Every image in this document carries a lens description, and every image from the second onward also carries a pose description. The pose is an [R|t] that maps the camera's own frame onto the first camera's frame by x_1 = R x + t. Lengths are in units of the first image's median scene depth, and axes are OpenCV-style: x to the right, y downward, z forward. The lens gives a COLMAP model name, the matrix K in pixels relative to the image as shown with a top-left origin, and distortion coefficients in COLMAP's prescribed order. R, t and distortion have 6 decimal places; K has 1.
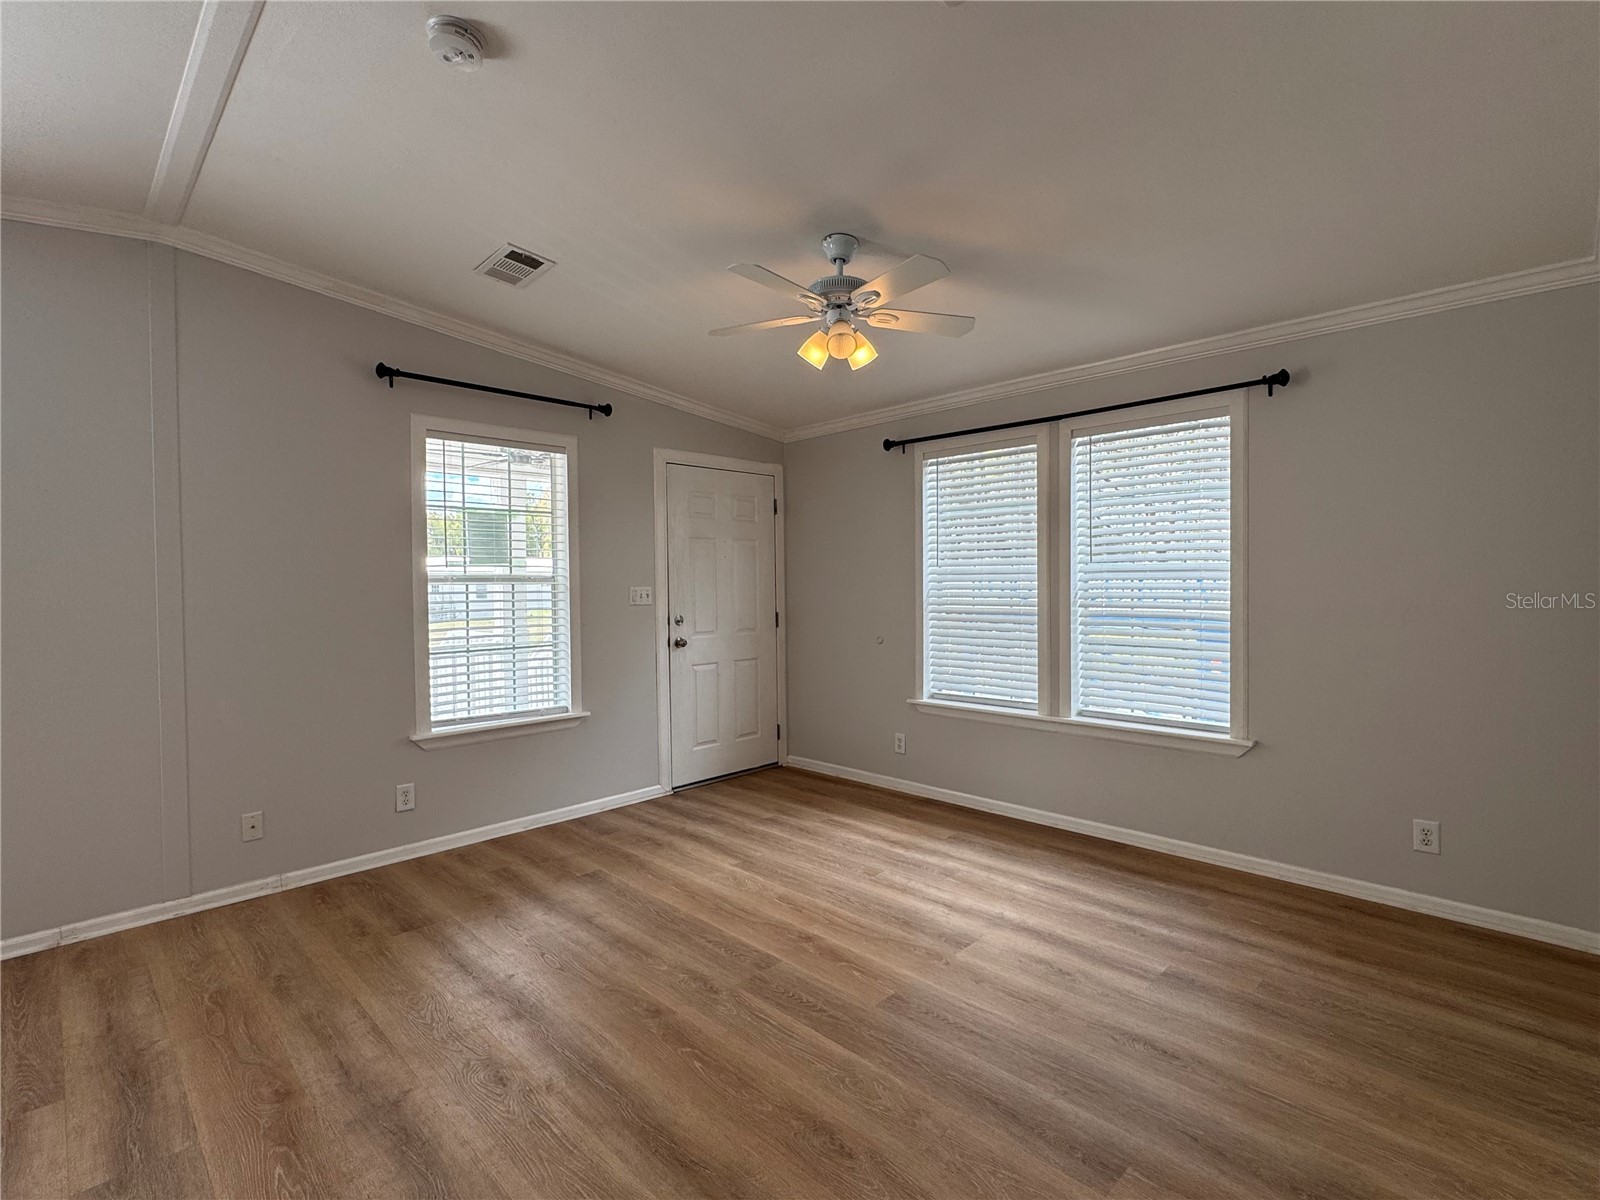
lens RADIAL K [[762.4, 0, 799.9], [0, 762.4, 598.9], [0, 0, 1]] dist [-0.003865, 0.000487]
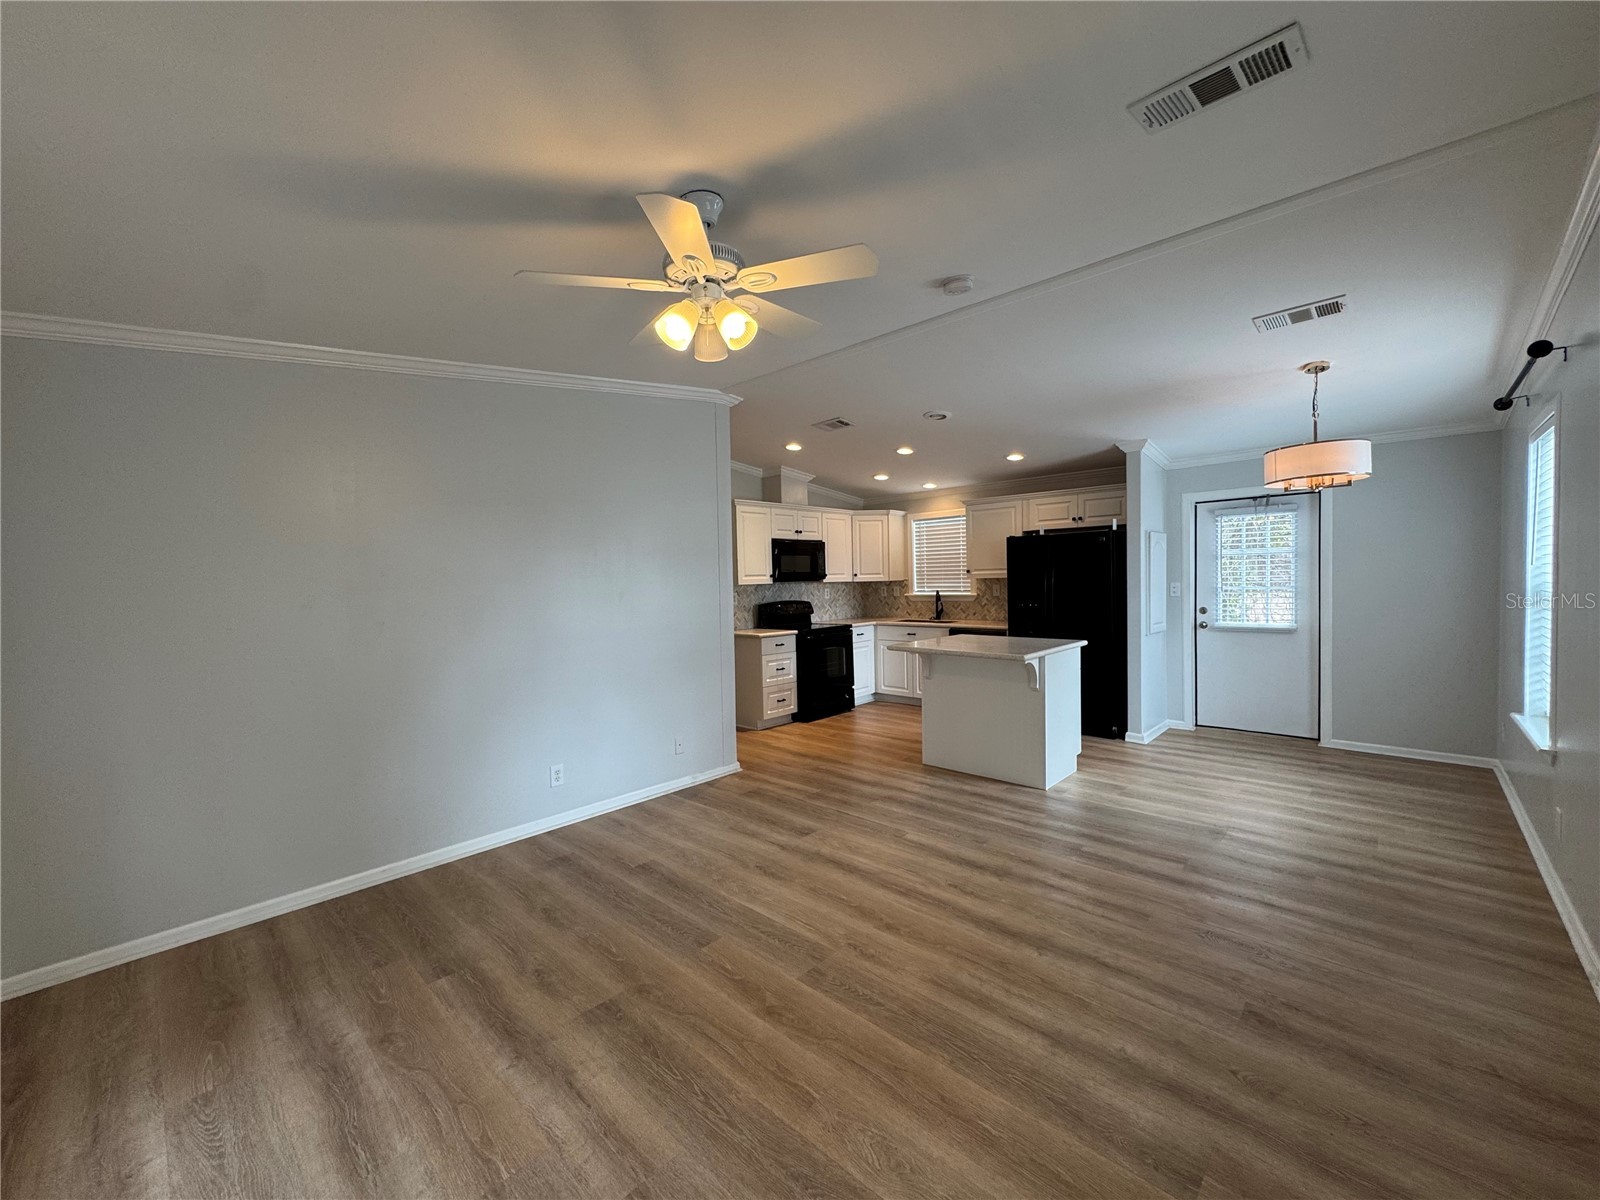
lens RADIAL K [[637.8, 0, 801.4], [0, 637.8, 596.3], [0, 0, 1]] dist [-0.004621, 0.001179]
pose [[-0.999010, 0.033986, -0.028700, -0.014433], [0.032527, 0.998225, 0.049885, -0.053074], [0.030344, 0.048902, -0.998343, 1.225333]]
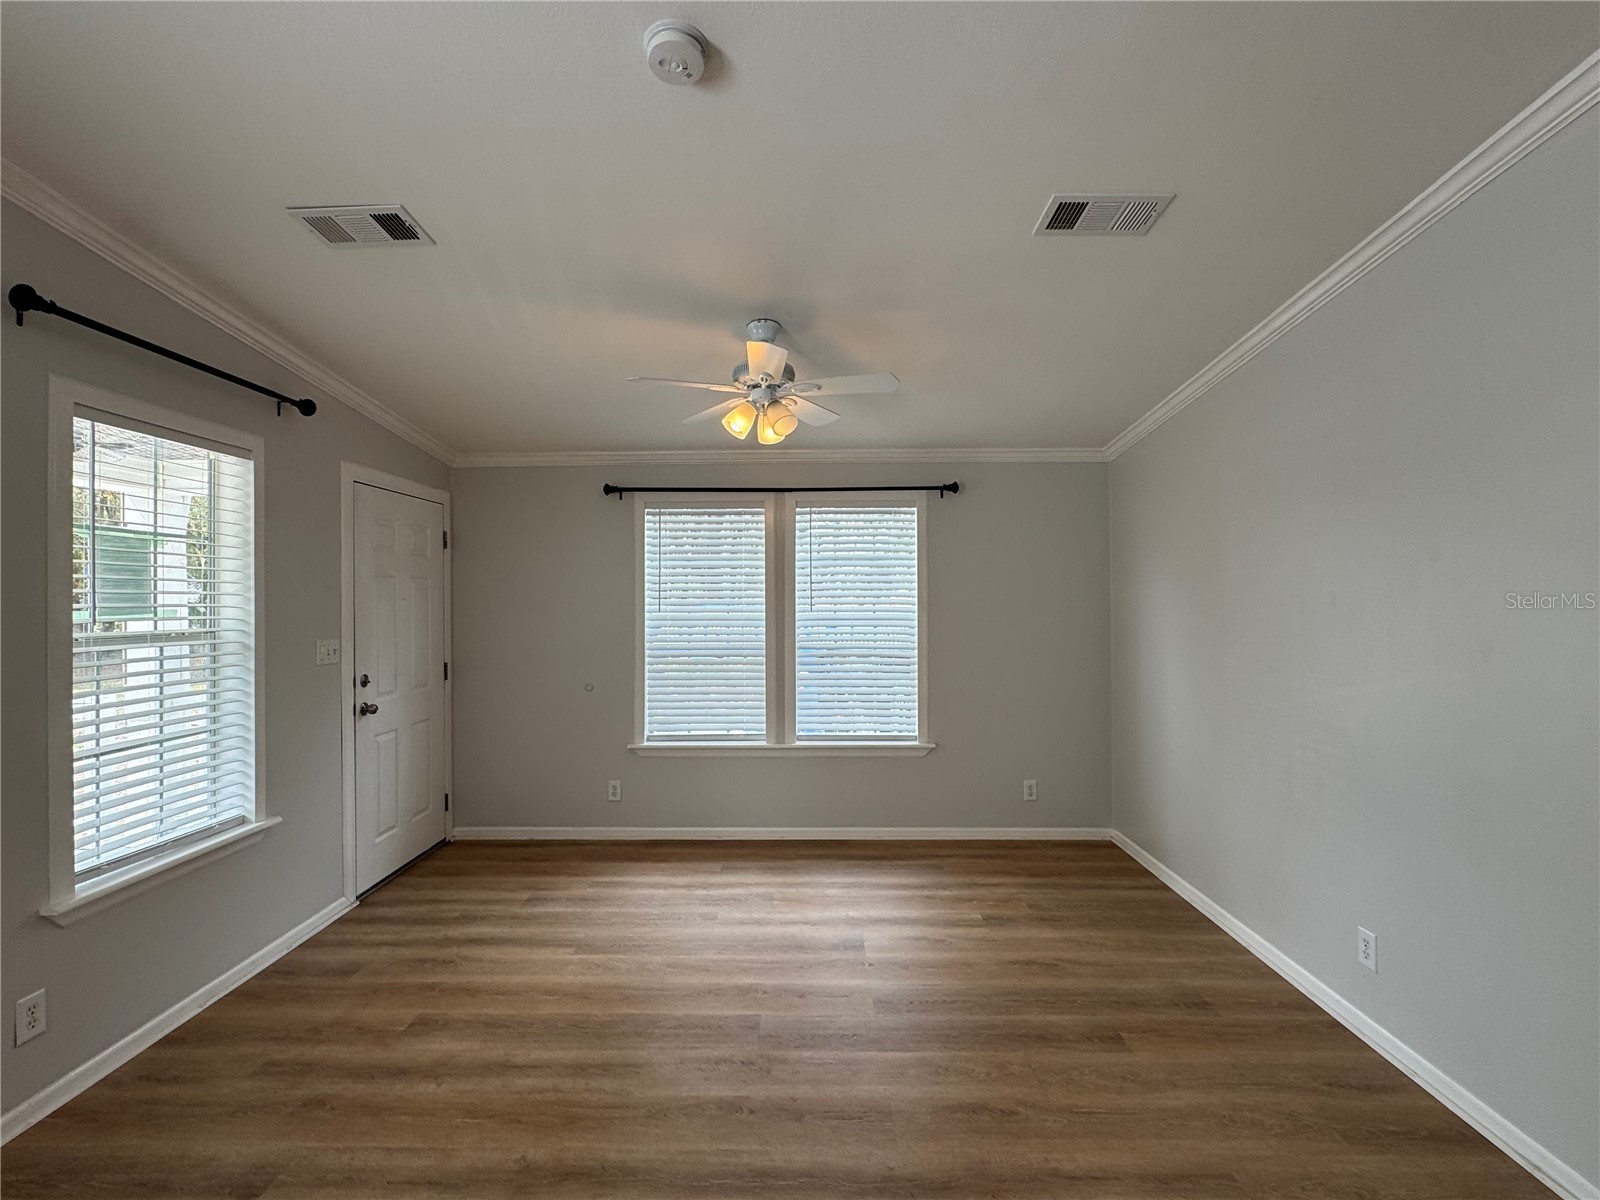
lens RADIAL K [[762.4, 0, 800.3], [0, 762.4, 598.0], [0, 0, 1]] dist [-0.003865, 0.000487]
pose [[0.716667, 0.009236, 0.697355, -0.472636], [0.011604, 0.999616, -0.025165, -0.039667], [-0.697319, 0.026127, 0.716284, 0.143454]]
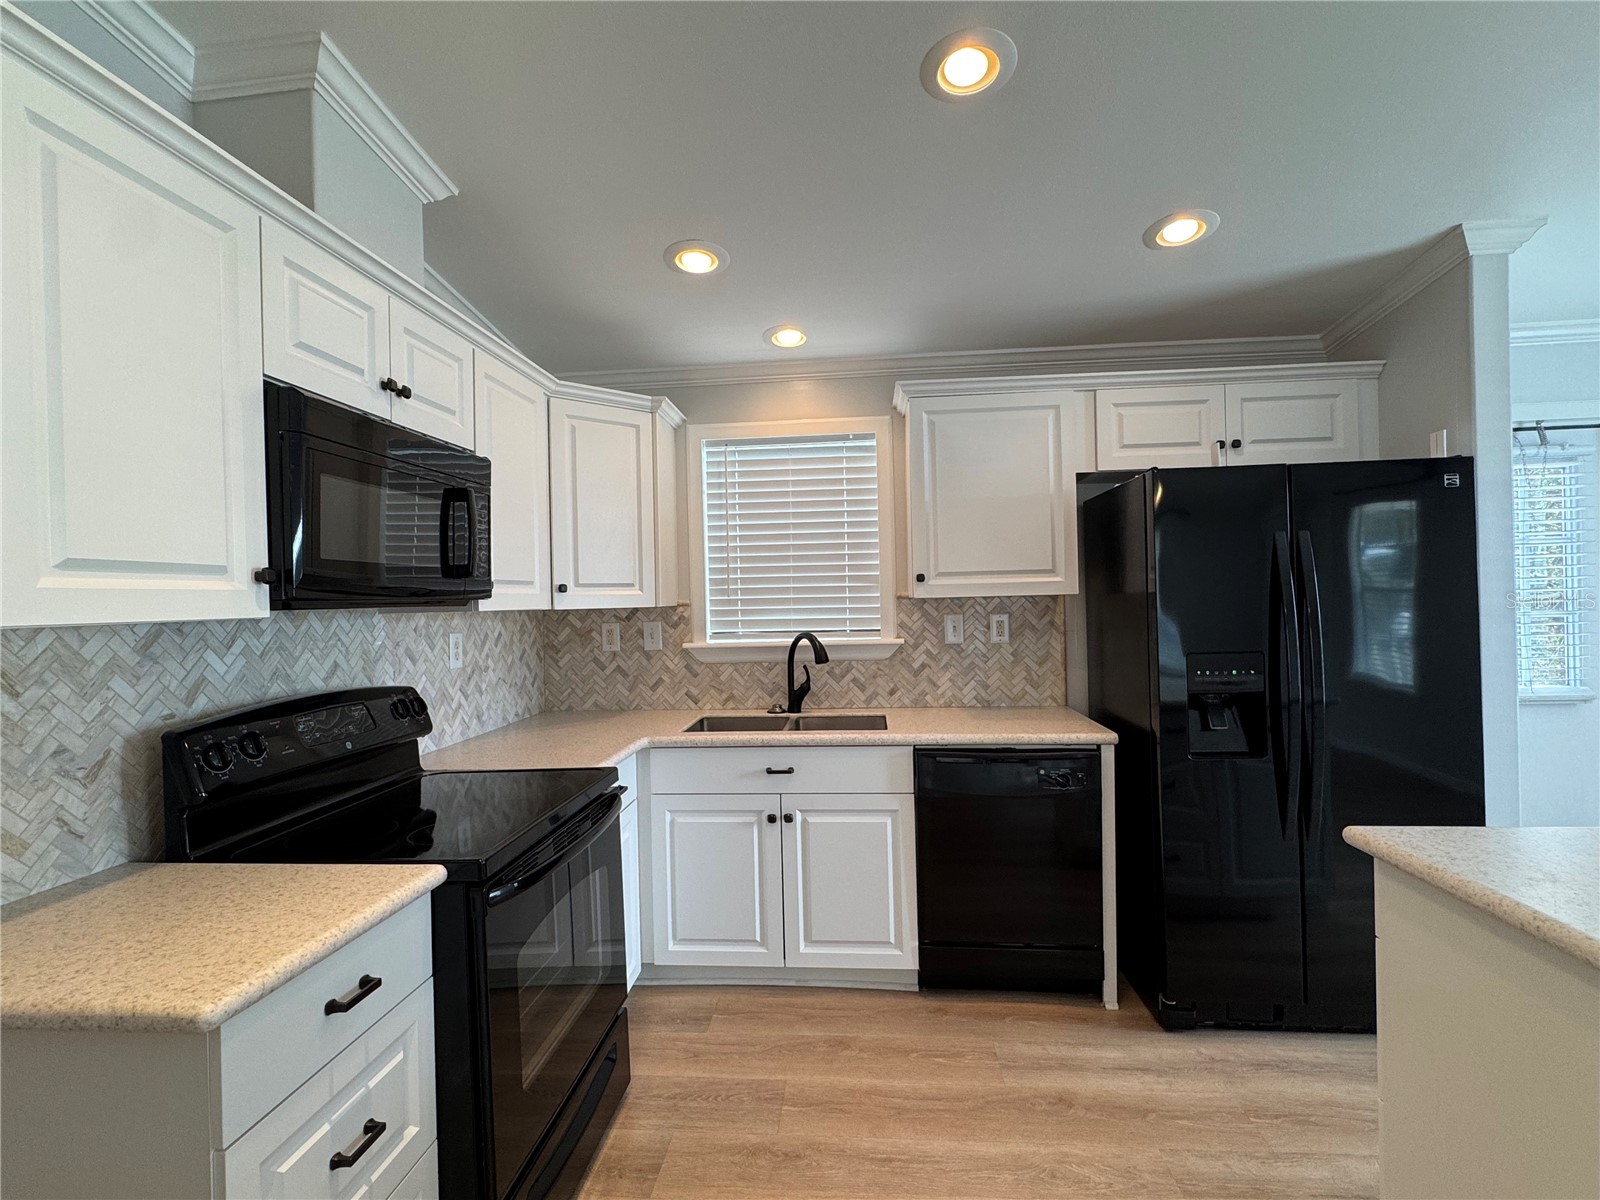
lens RADIAL K [[762.4, 0, 799.9], [0, 762.4, 598.9], [0, 0, 1]] dist [-0.003865, 0.000487]
pose [[-0.767184, 0.028320, -0.640802, 0.049728], [0.017935, 0.999581, 0.022703, -0.018743], [0.641177, 0.005924, -0.767370, 0.015710]]
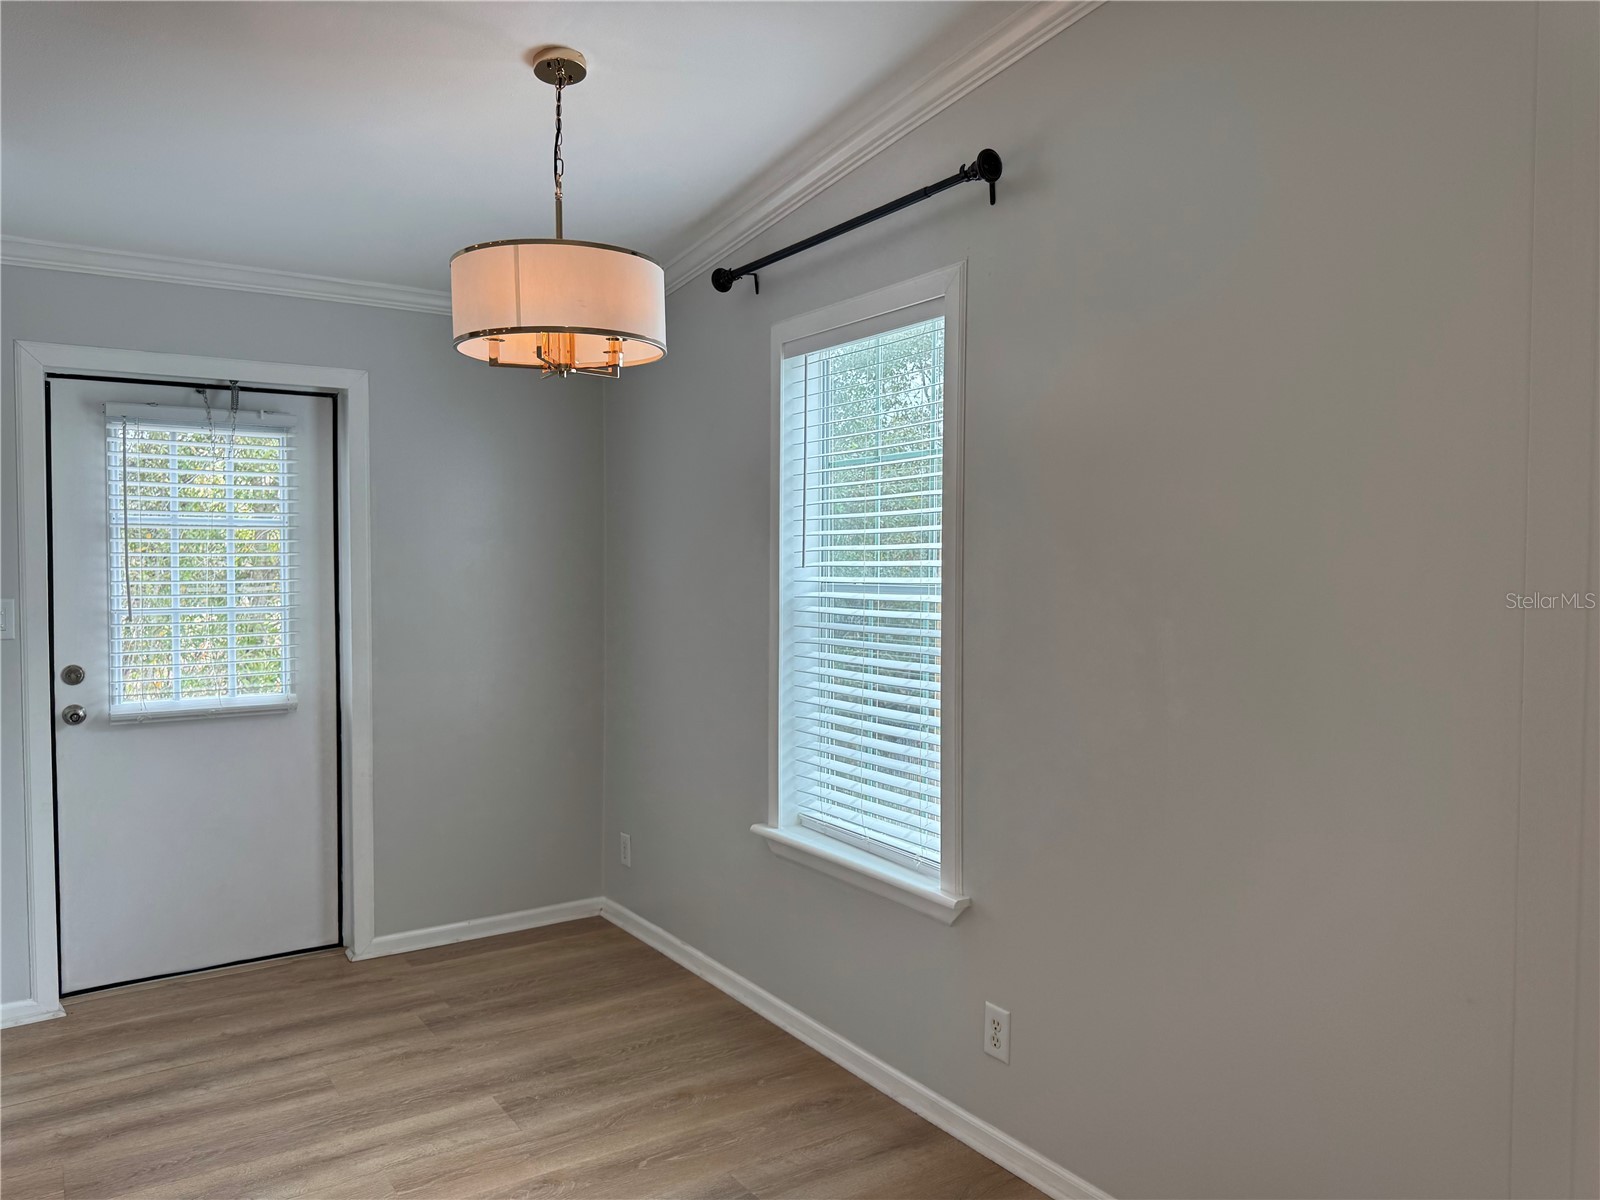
lens RADIAL K [[1129.7, 0, 798.7], [0, 1129.7, 599.8], [0, 0, 1]] dist [0.055368, -0.063894]
pose [[-0.190693, 0.041837, -0.980758, -0.160211], [-0.019639, 0.998729, 0.046422, -0.036452], [0.981453, 0.028114, -0.189629, 0.575348]]
